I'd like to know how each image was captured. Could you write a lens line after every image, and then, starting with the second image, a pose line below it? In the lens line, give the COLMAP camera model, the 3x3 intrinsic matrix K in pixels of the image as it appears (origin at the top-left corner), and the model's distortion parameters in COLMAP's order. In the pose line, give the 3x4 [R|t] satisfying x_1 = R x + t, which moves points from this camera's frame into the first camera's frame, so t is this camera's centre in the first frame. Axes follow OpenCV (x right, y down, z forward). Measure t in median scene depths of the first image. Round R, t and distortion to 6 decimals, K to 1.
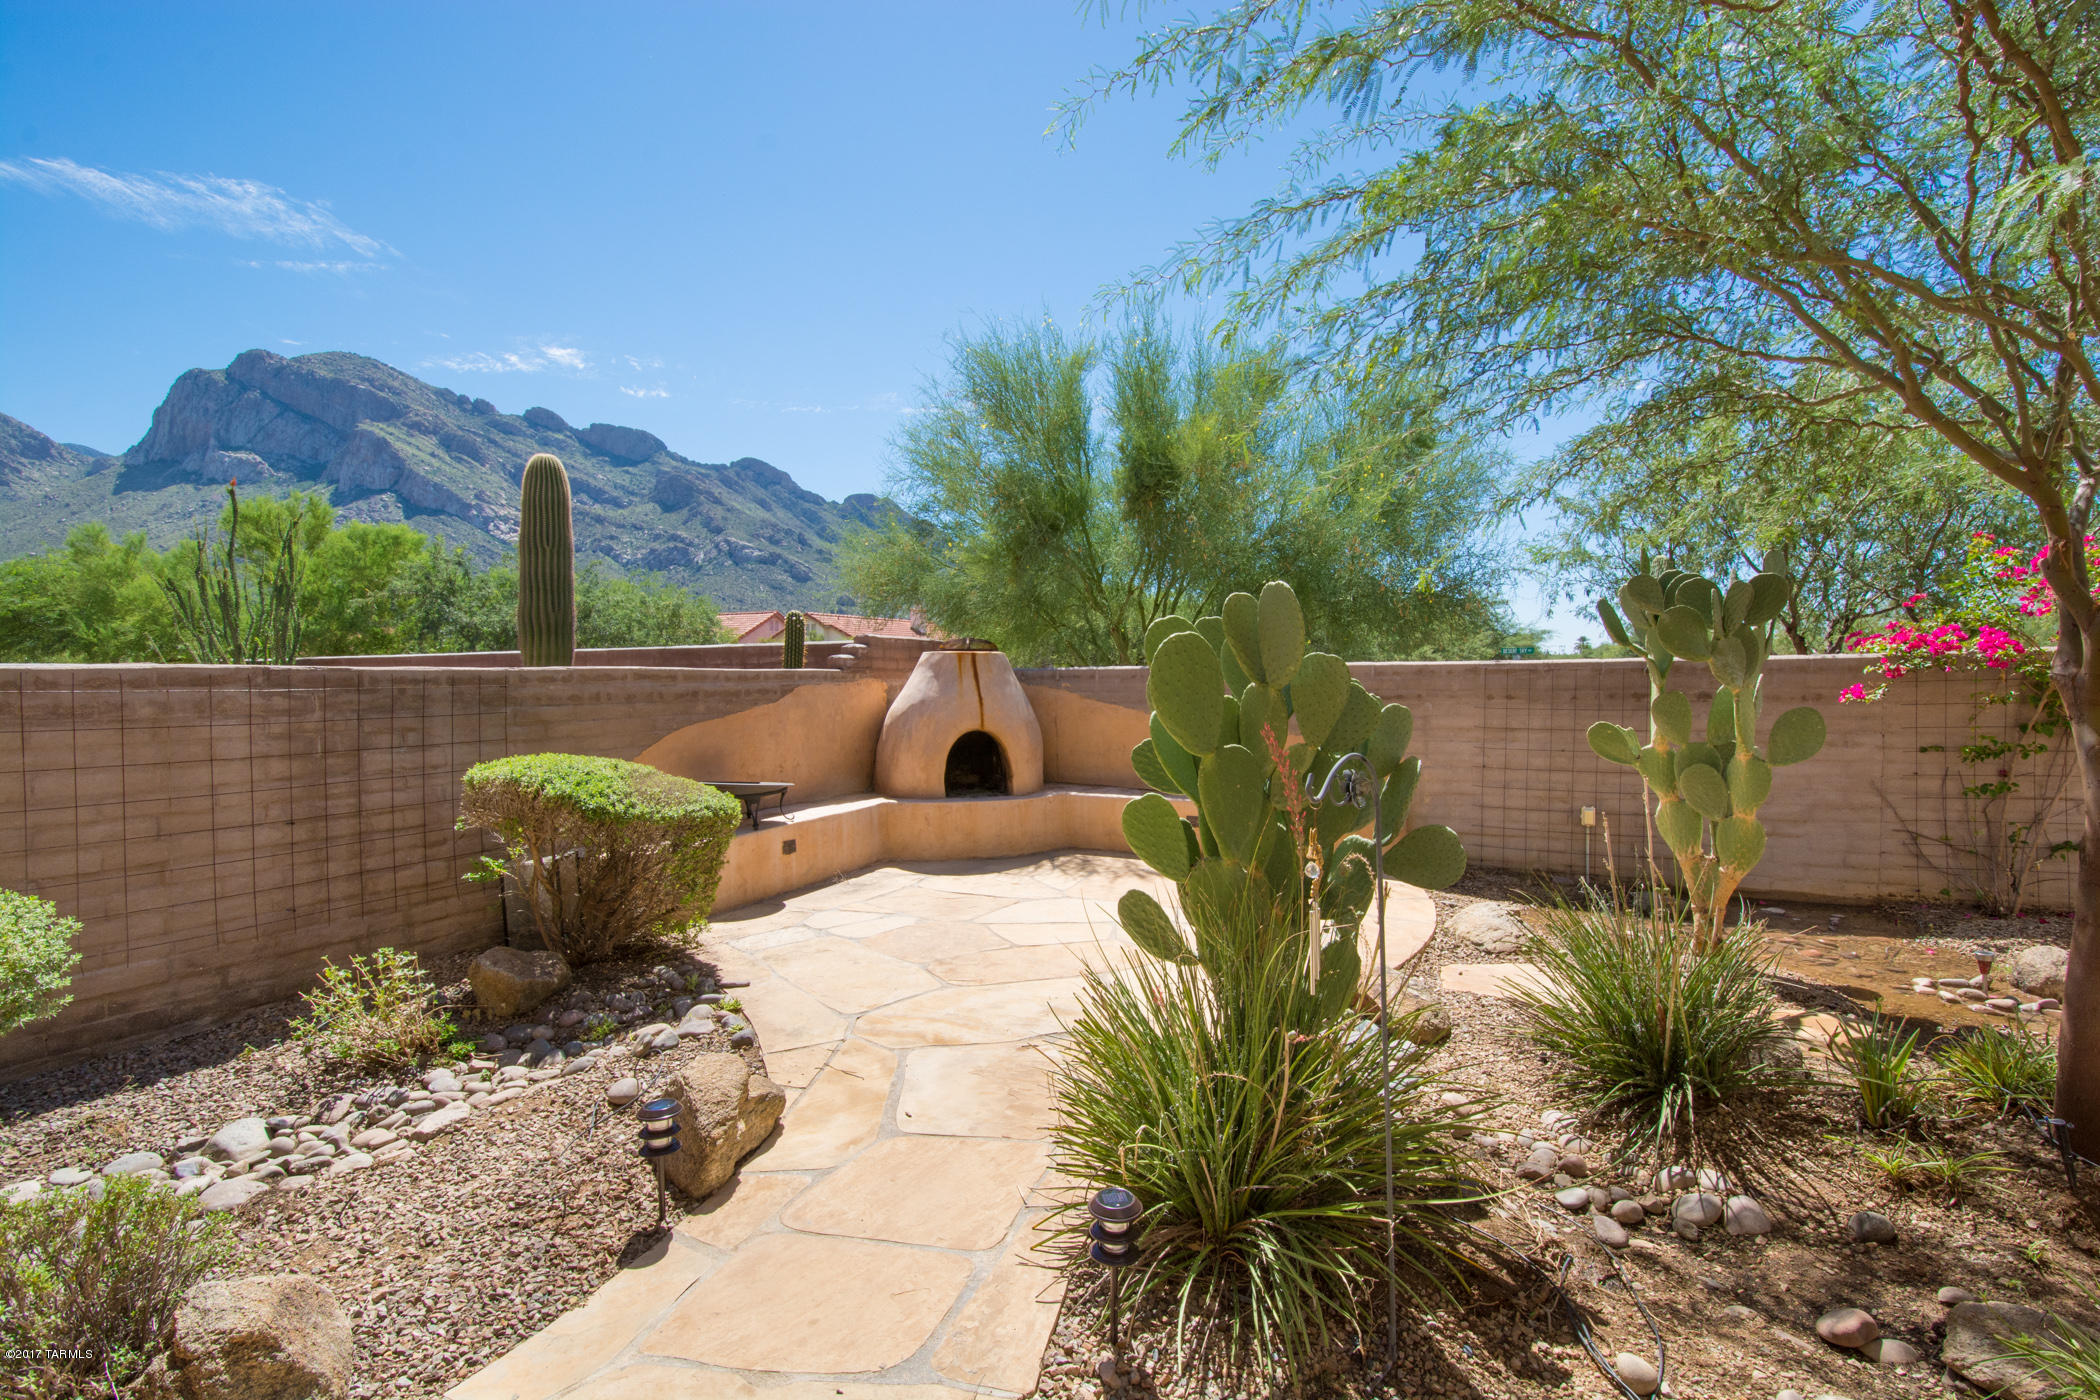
lens RADIAL K [[929.7, 0, 1058.2], [0, 929.7, 728.3], [0, 0, 1]] dist [0.001930, 0.000002]
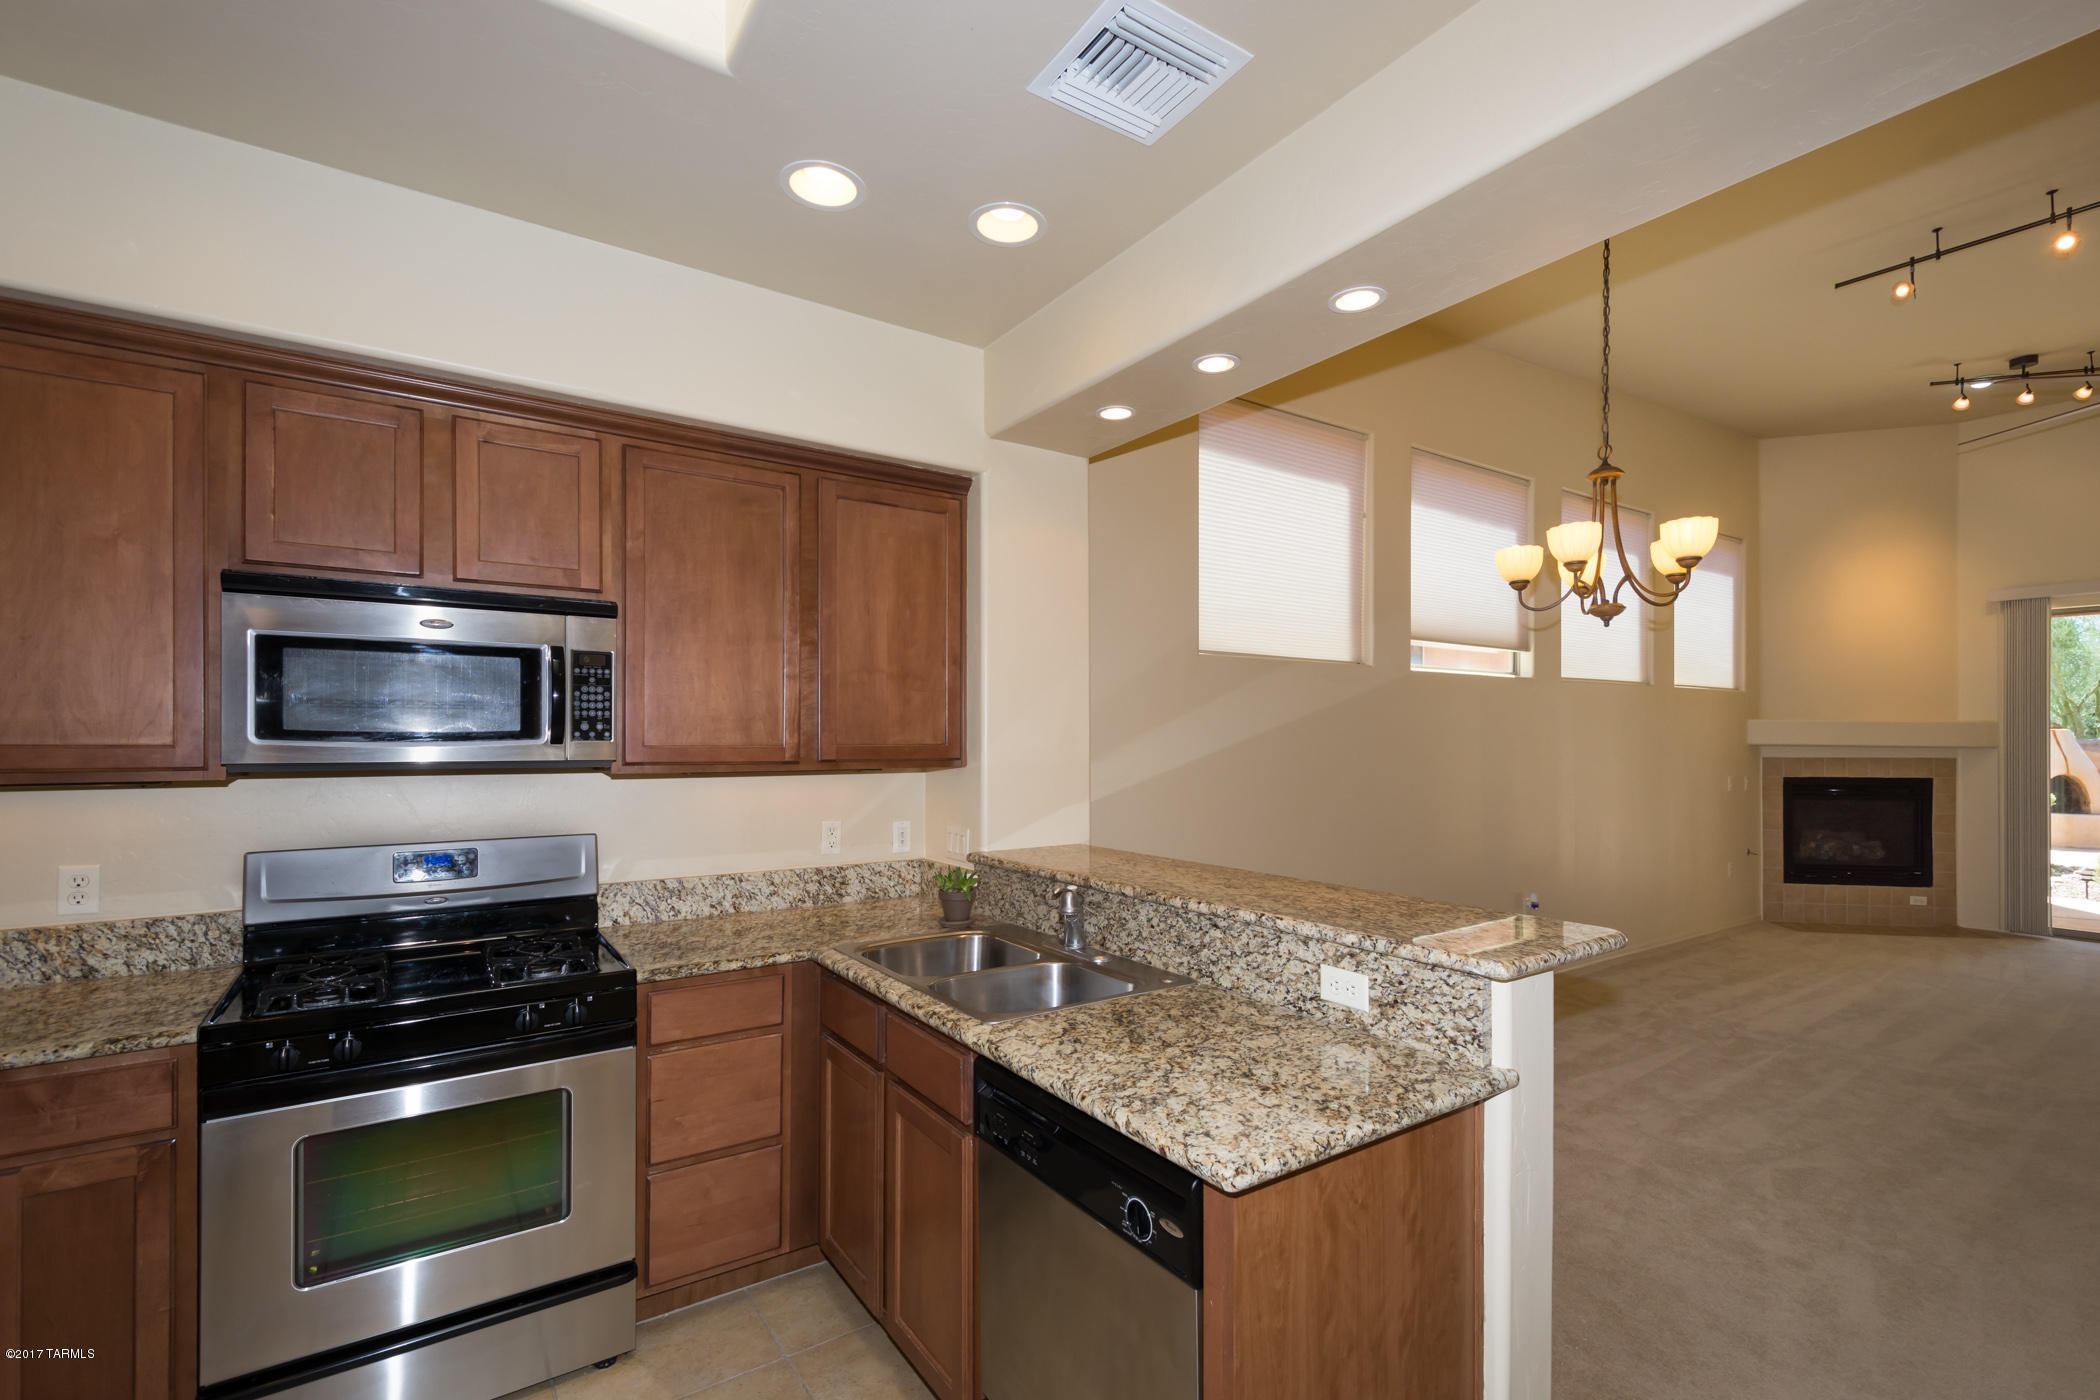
lens RADIAL K [[929.7, 0, 1058.2], [0, 929.7, 728.3], [0, 0, 1]] dist [0.001930, 0.000002]
pose [[0.859045, 0.003691, -0.511886, -0.765215], [-0.039787, 0.997430, -0.059578, 0.089824], [0.510351, 0.071547, 0.856985, -1.377794]]
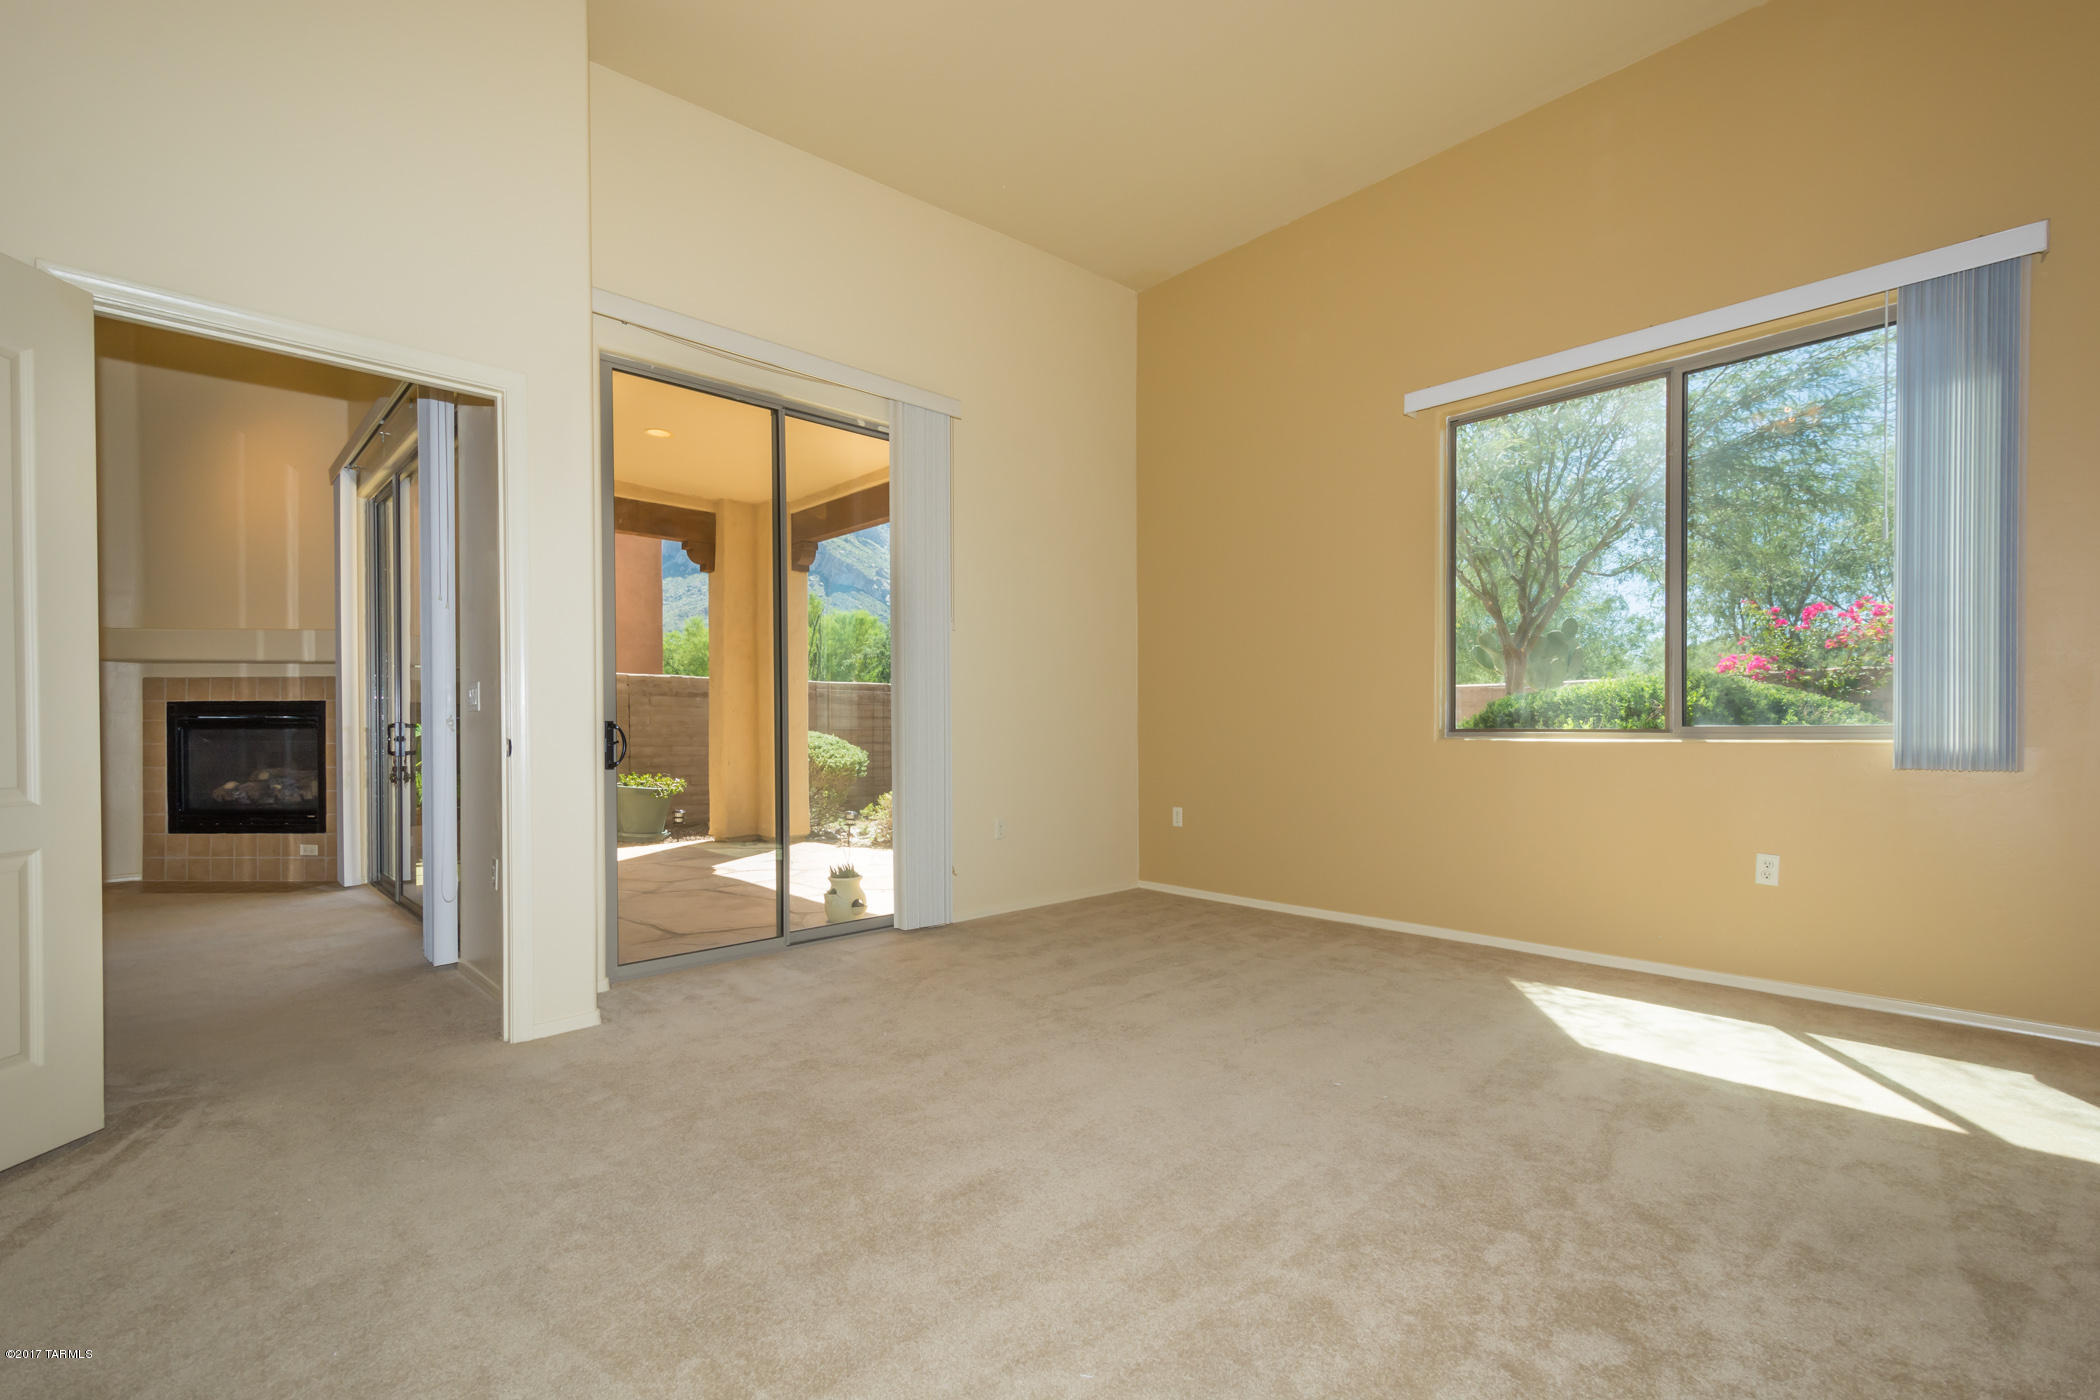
lens RADIAL K [[929.7, 0, 1058.2], [0, 929.7, 728.3], [0, 0, 1]] dist [0.001930, 0.000002]
pose [[0.937026, 0.008483, -0.349156, 0.278426], [-0.028069, 0.998300, -0.051075, 0.093541], [0.348129, 0.057660, 0.935672, -0.678541]]
